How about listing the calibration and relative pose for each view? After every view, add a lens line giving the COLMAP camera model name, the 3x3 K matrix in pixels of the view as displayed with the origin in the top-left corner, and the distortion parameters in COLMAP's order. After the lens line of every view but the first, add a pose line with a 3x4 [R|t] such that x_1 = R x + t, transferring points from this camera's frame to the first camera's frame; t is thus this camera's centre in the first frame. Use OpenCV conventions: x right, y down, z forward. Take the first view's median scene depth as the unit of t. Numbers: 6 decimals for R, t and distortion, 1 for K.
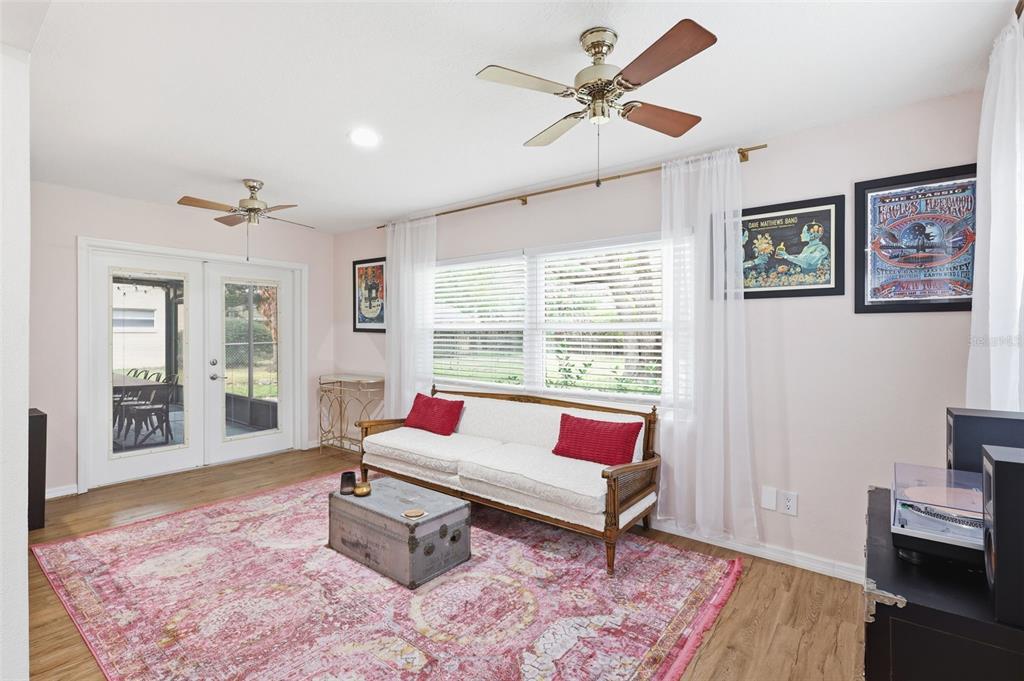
lens RADIAL K [[471.4, 0, 514.5], [0, 471.4, 333.7], [0, 0, 1]] dist [-0.000055, 0.000206]
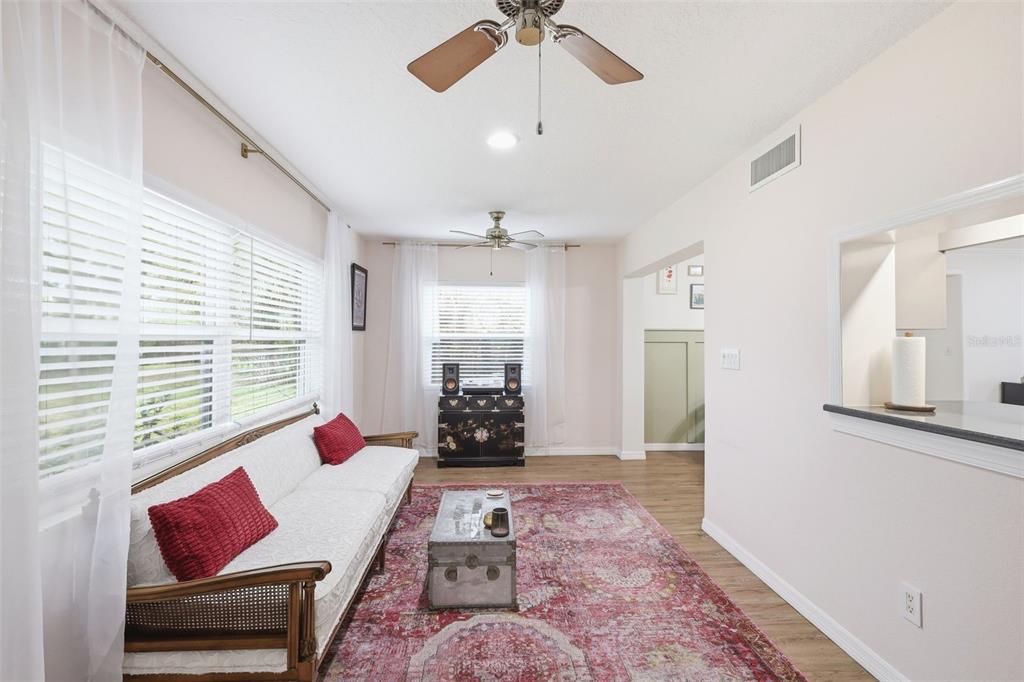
lens RADIAL K [[474.9, 0, 510.0], [0, 474.9, 330.4], [0, 0, 1]] dist [-0.001314, 0.000345]
pose [[-0.656744, 0.010197, 0.754044, -1.171789], [-0.000472, 0.999903, -0.013933, -0.015271], [-0.754113, -0.009507, -0.656676, 1.799827]]
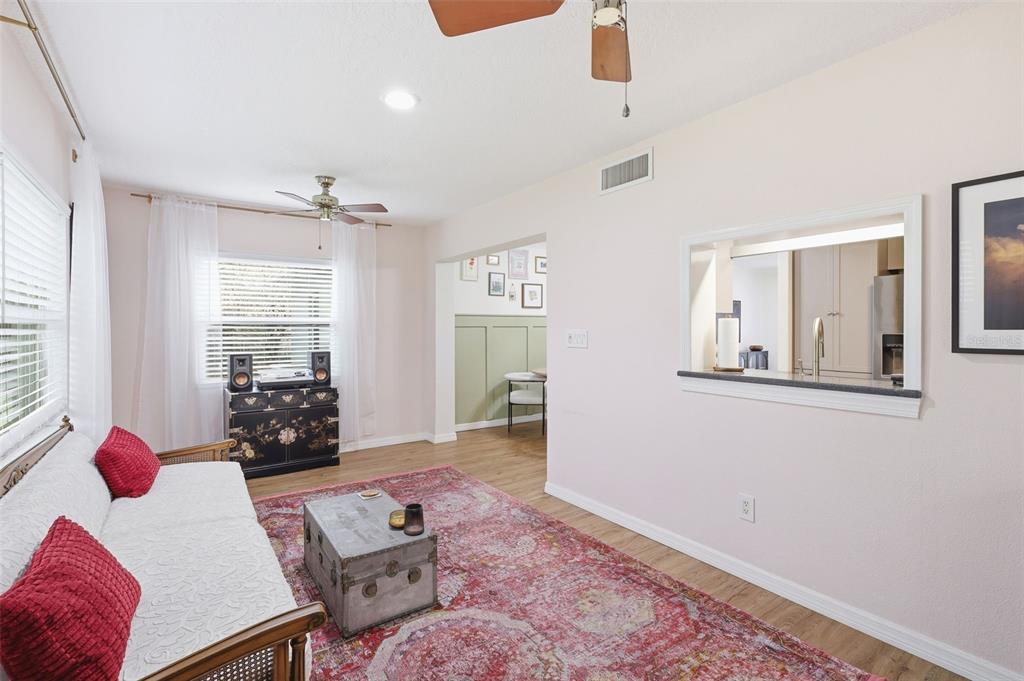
lens RADIAL K [[482.1, 0, 510.6], [0, 482.1, 327.1], [0, 0, 1]] dist [-0.001754, 0.001075]
pose [[-0.954696, 0.000024, 0.297583, -0.860191], [0.001990, 0.999978, 0.006305, -0.003286], [-0.297576, 0.006611, -0.954675, 1.985812]]
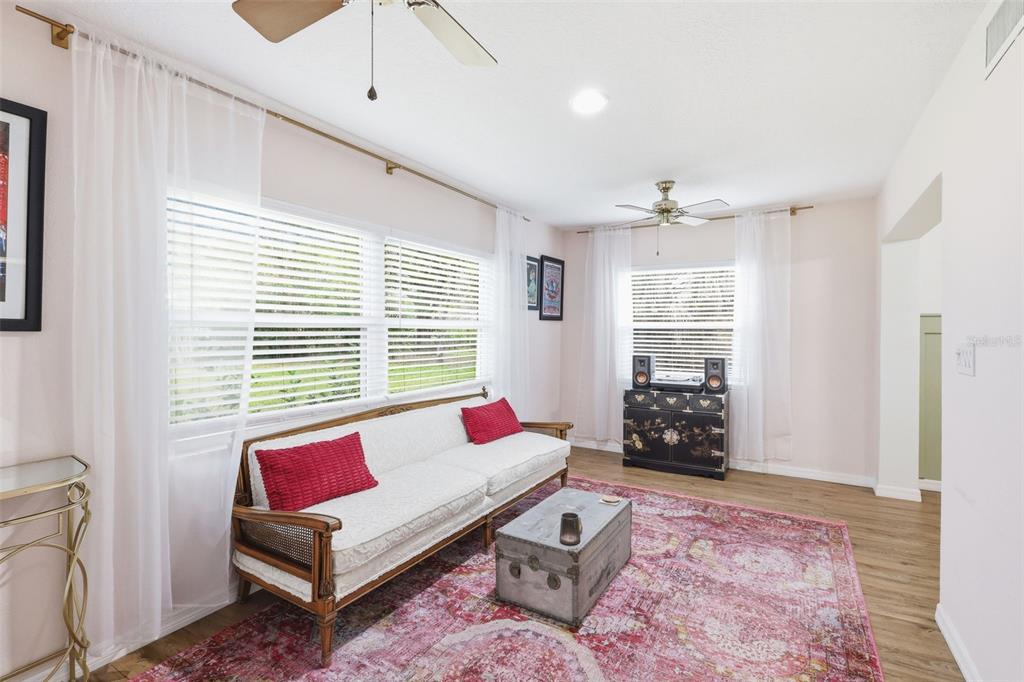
lens RADIAL K [[482.1, 0, 510.6], [0, 482.1, 327.6], [0, 0, 1]] dist [-0.001754, 0.001075]
pose [[-0.120458, 0.002730, 0.992715, -1.294797], [-0.000096, 0.999996, -0.002762, -0.004903], [-0.992718, -0.000428, -0.120458, 1.382603]]
